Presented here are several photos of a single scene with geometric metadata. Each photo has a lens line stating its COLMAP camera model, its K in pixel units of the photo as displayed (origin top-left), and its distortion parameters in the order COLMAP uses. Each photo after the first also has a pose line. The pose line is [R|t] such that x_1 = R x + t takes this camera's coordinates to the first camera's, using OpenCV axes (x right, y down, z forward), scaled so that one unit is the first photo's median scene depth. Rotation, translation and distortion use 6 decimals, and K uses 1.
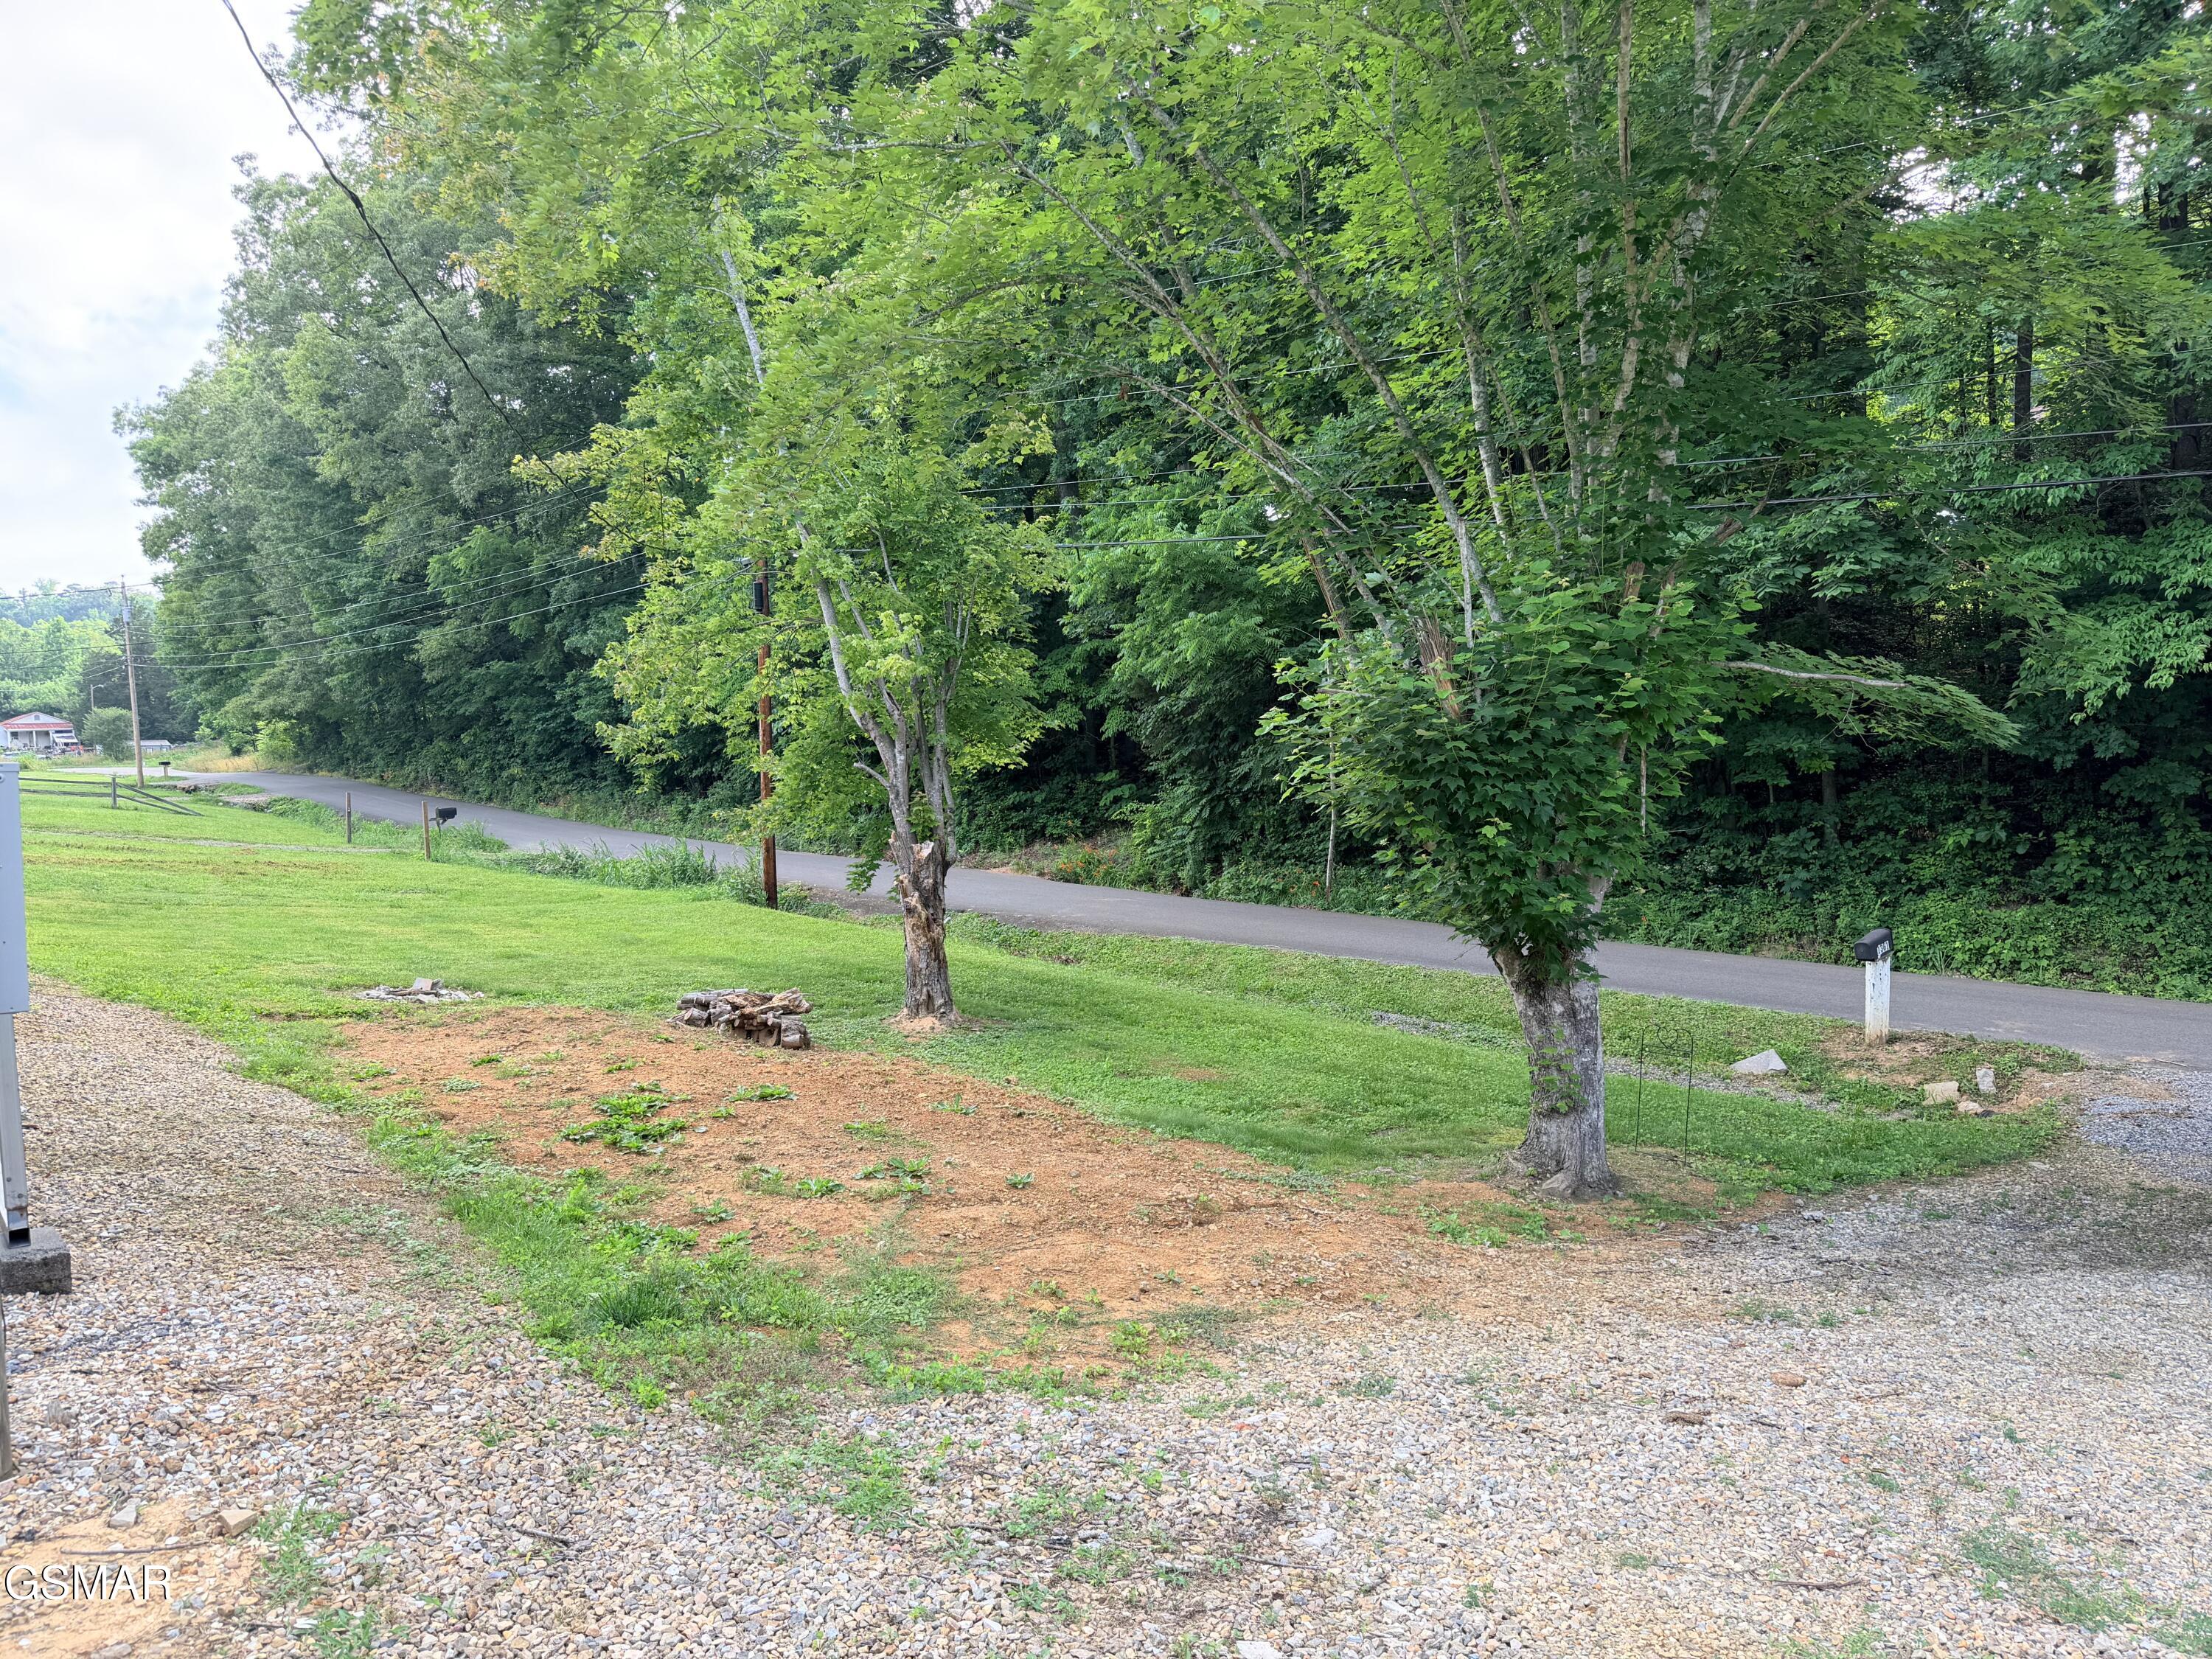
lens RADIAL K [[1555.2, 0, 1108.3], [0, 1555.2, 834.9], [0, 0, 1]] dist [0.015548, -0.023206]
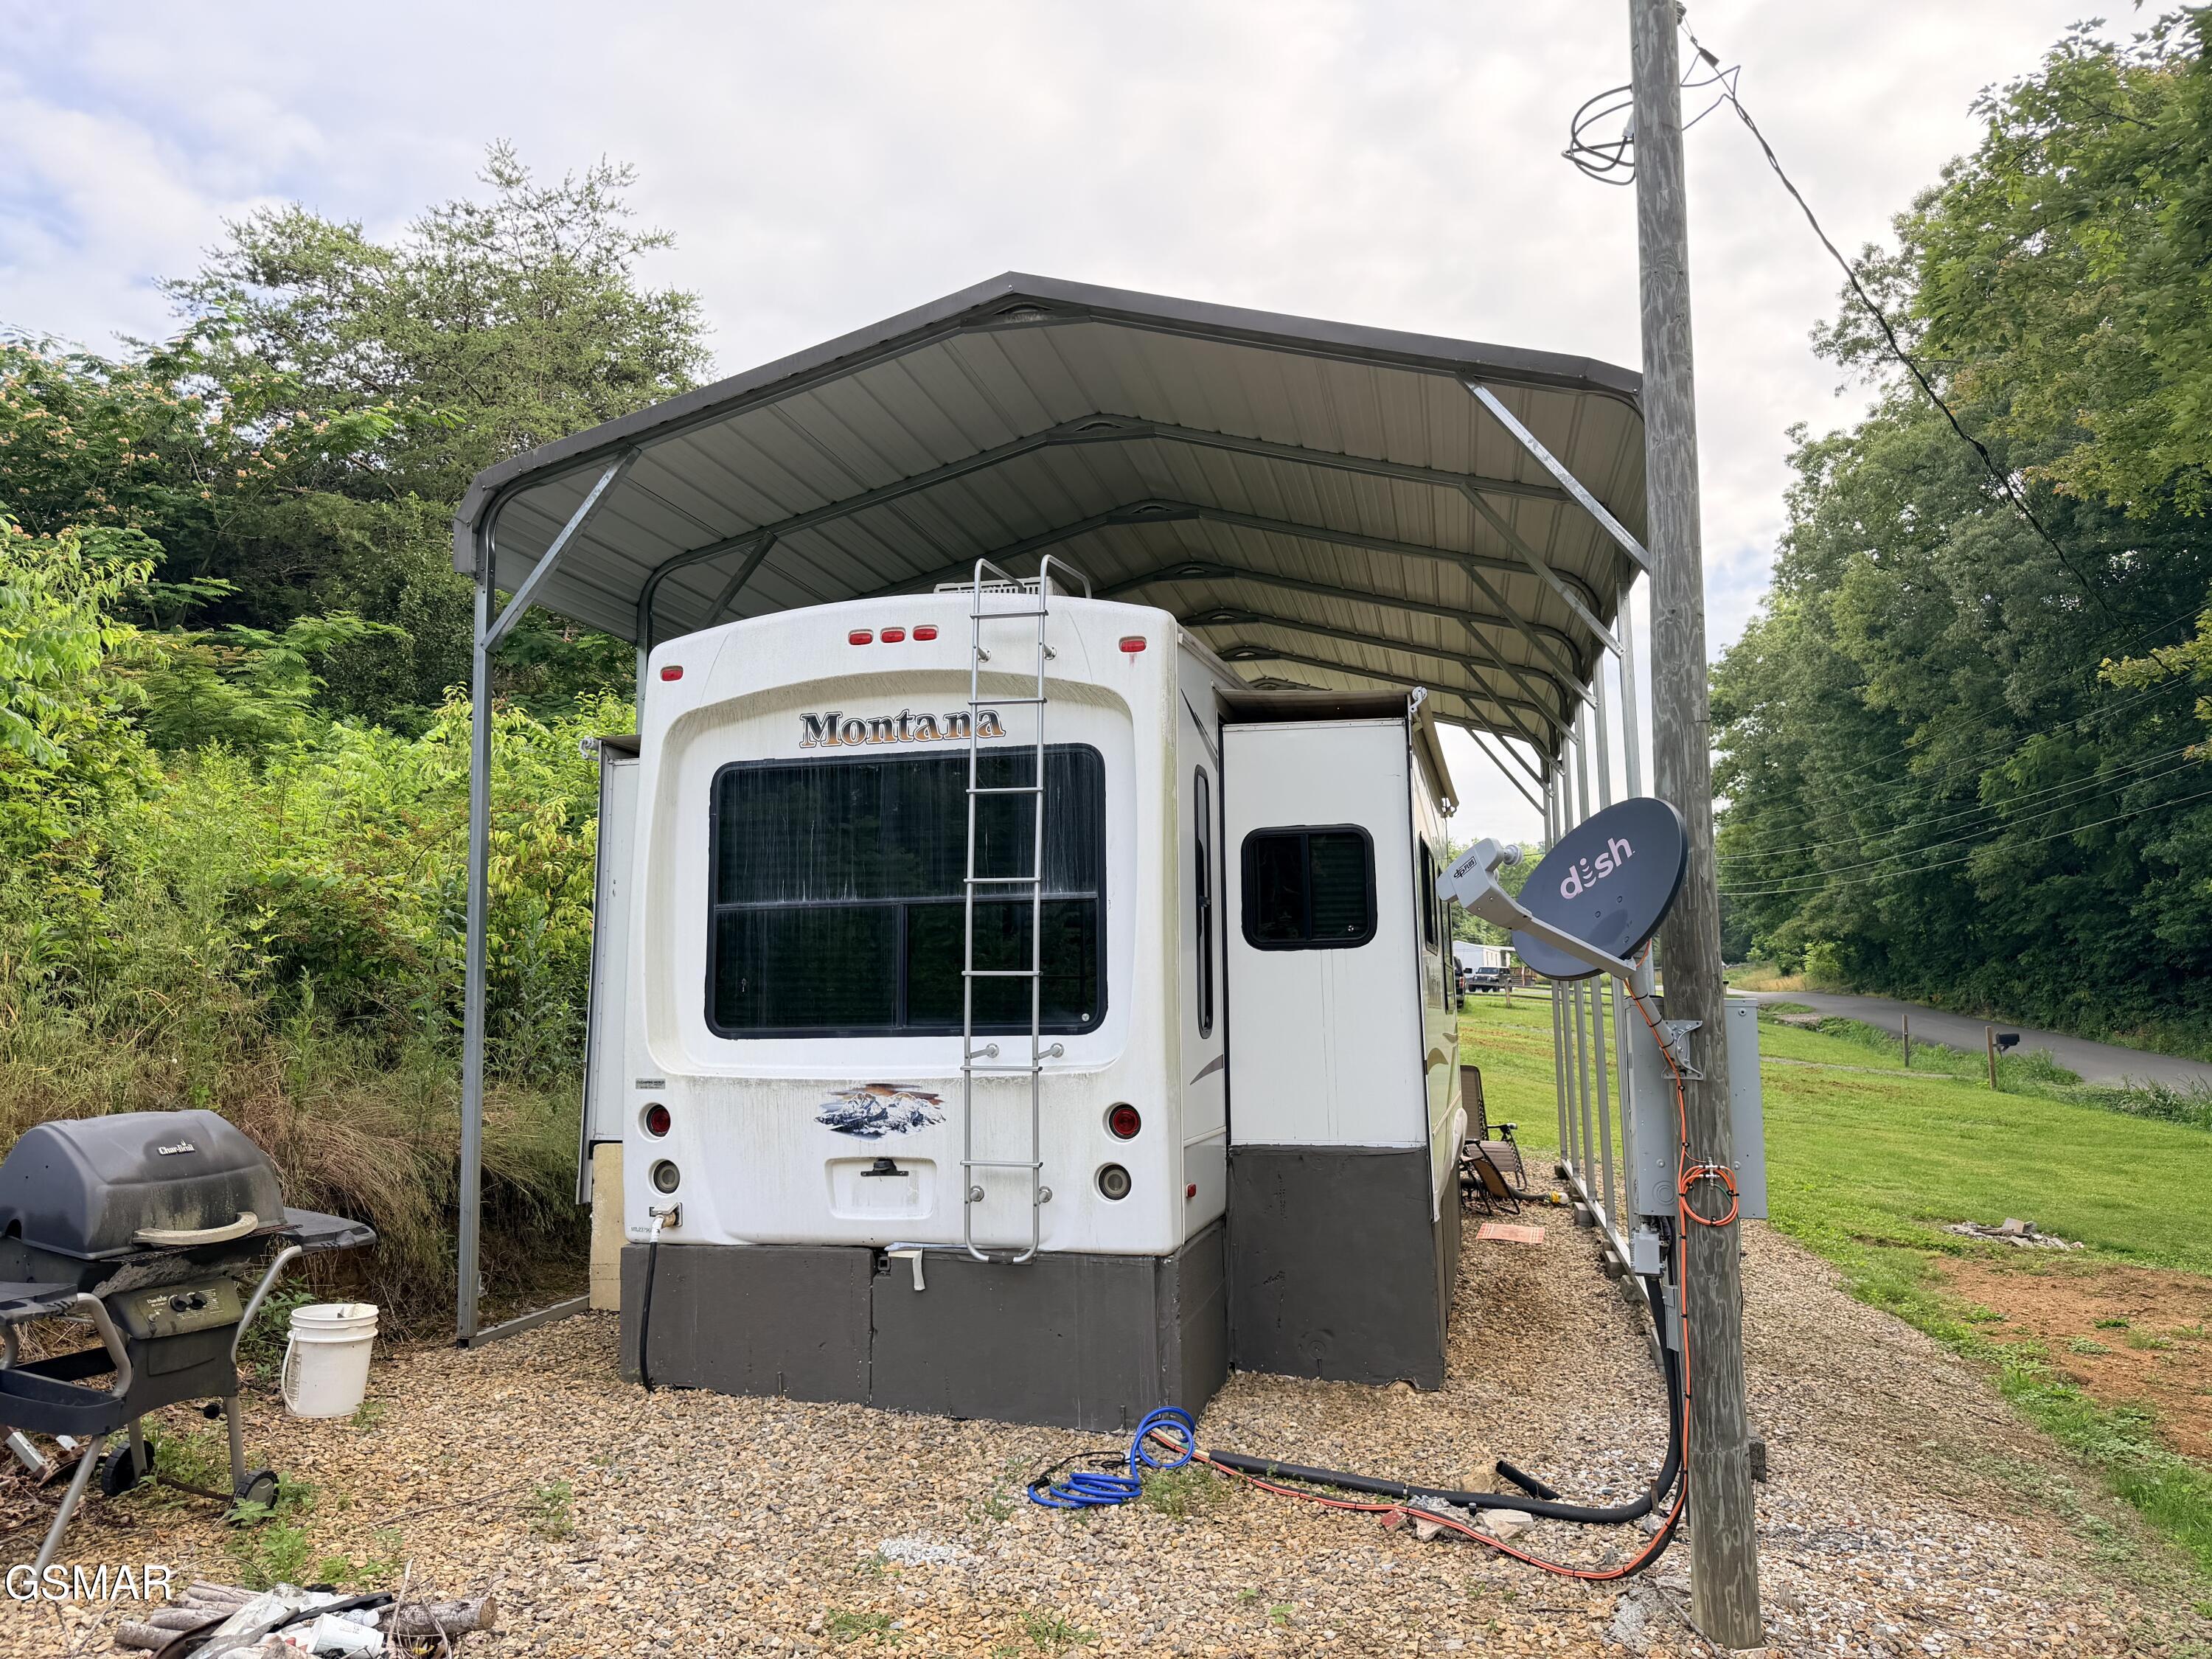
lens RADIAL K [[1555.2, 0, 1114.9], [0, 1555.2, 830.3], [0, 0, 1]] dist [0.015548, -0.023206]
pose [[0.613475, -0.067282, -0.786843, -0.005650], [-0.046110, 0.991612, -0.120742, -0.000669], [0.788367, 0.110354, 0.605227, -0.007588]]
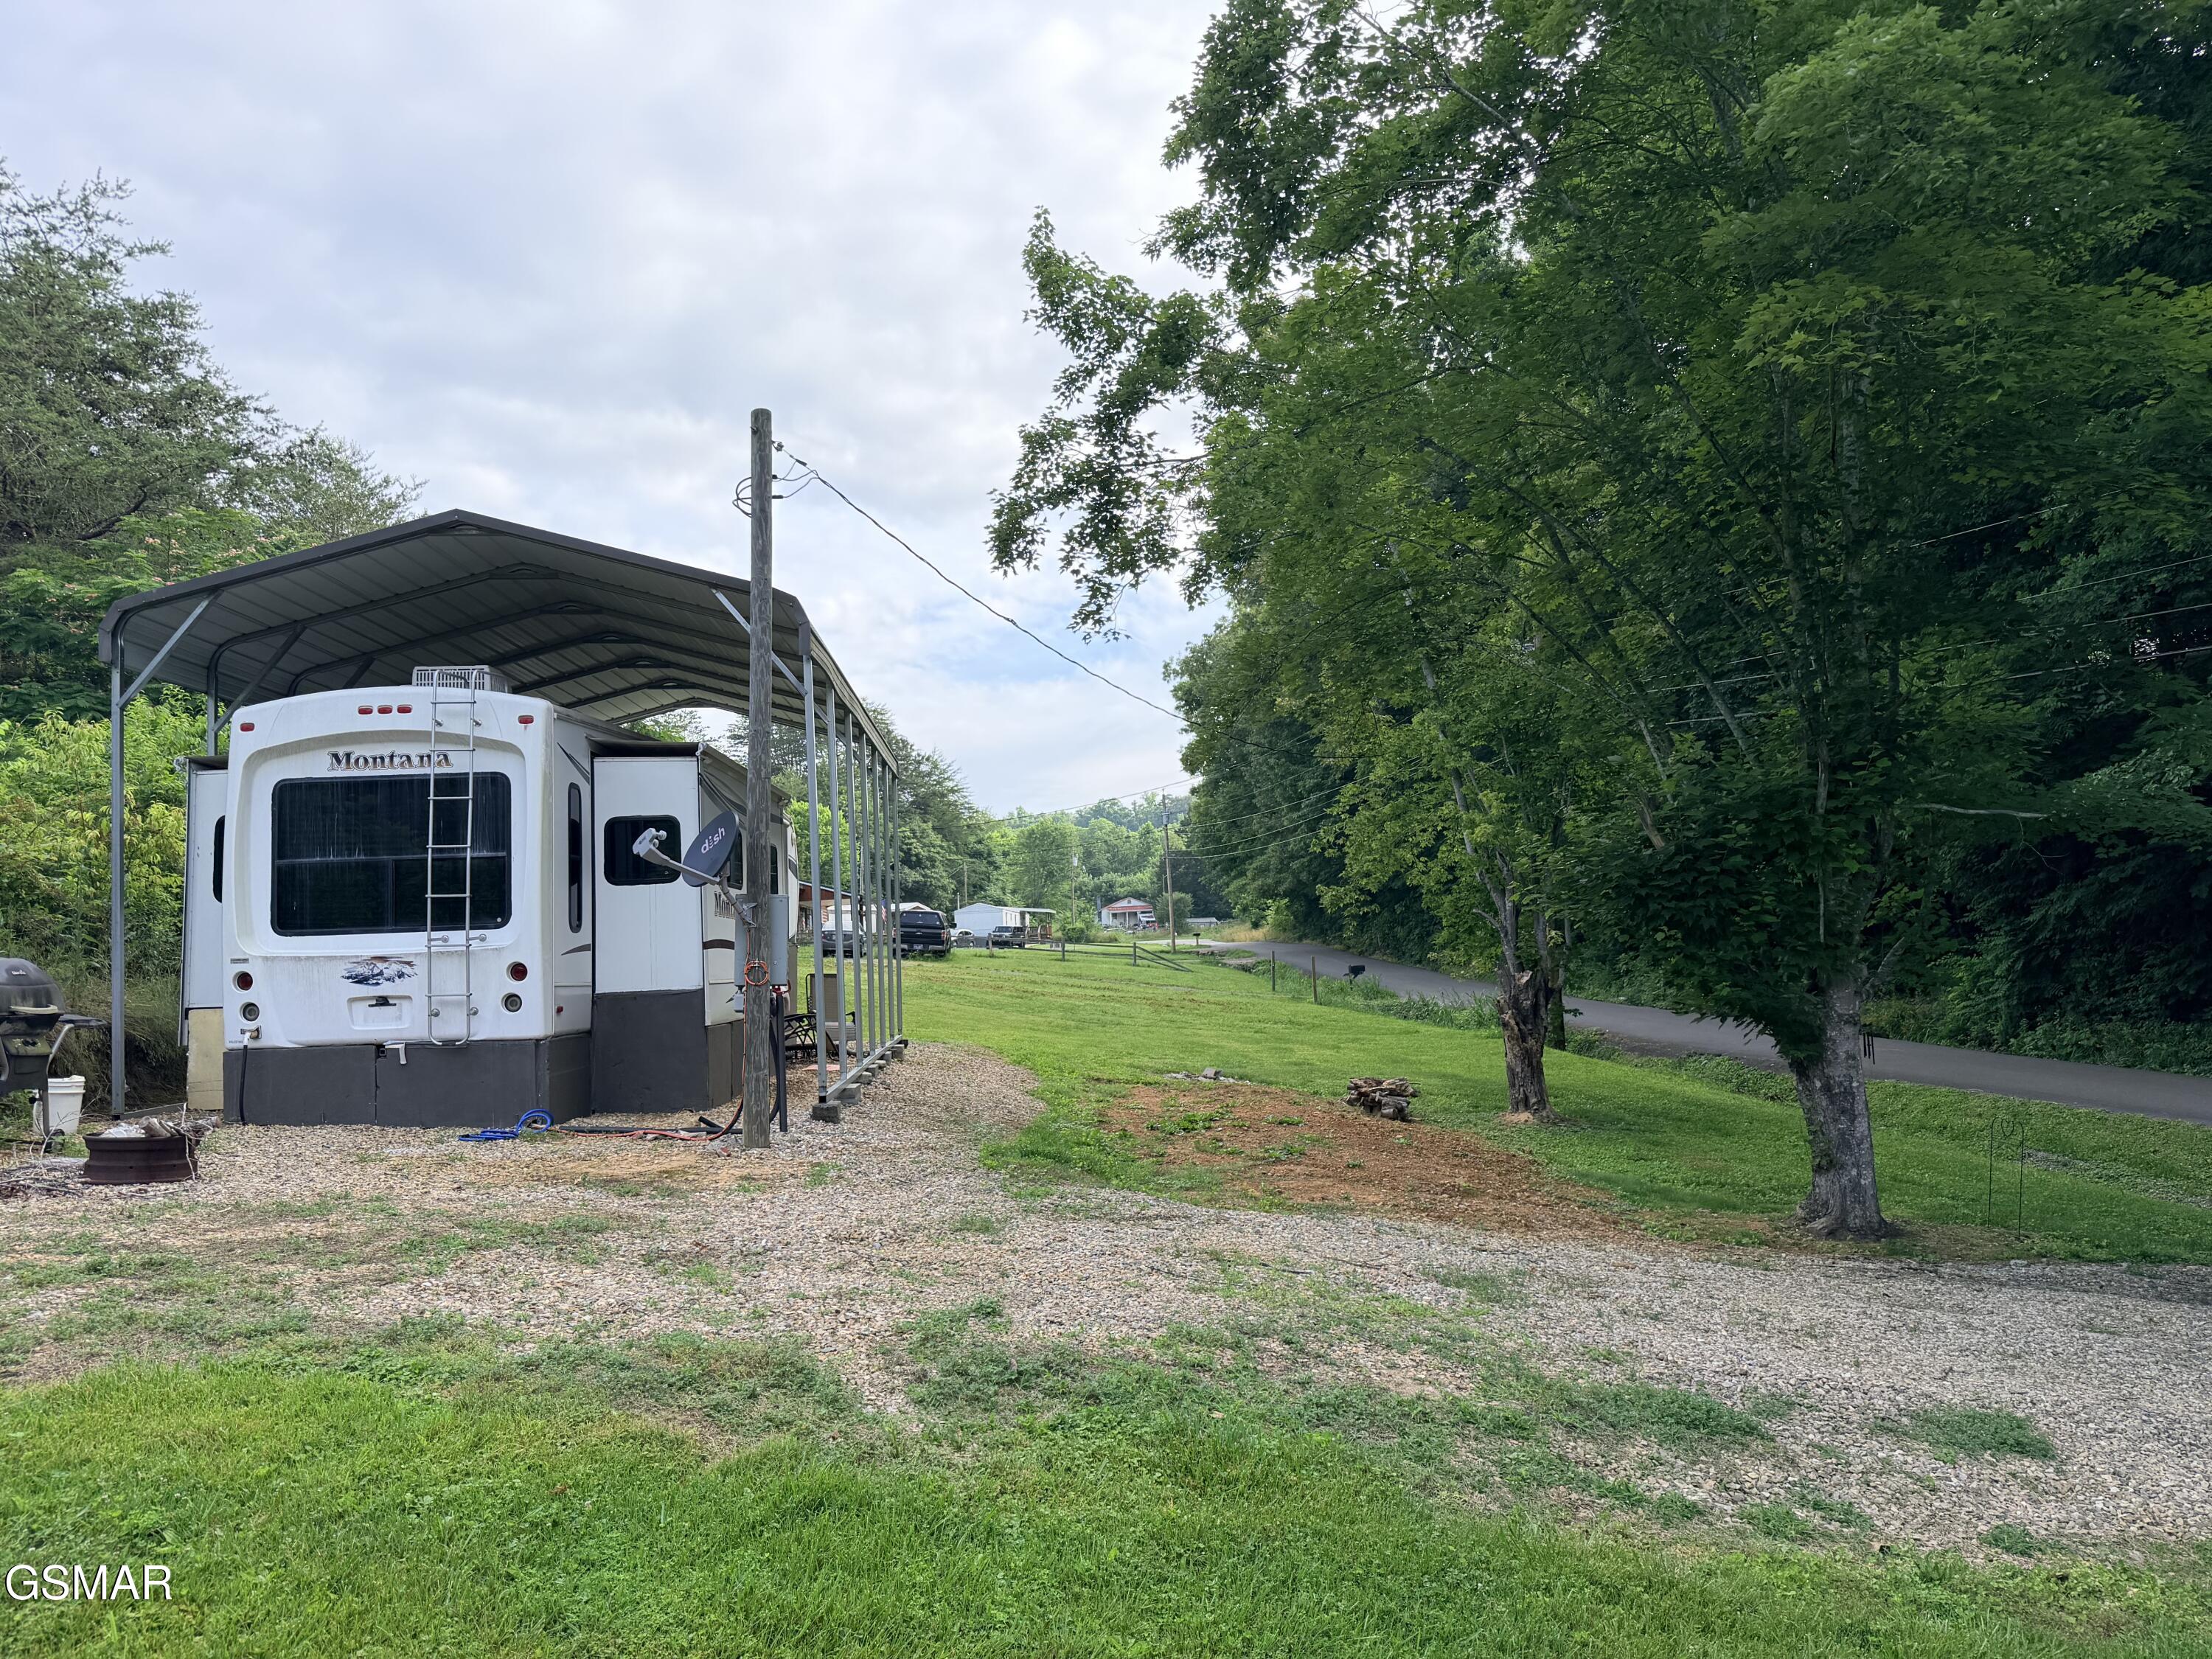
lens RADIAL K [[1555.2, 0, 1115.1], [0, 1555.2, 858.8], [0, 0, 1]] dist [0.015548, -0.023206]
pose [[0.809489, -0.039843, -0.585781, 0.116795], [-0.016239, 0.995794, -0.090171, 0.010716], [0.586910, 0.082505, 0.805437, -0.072944]]
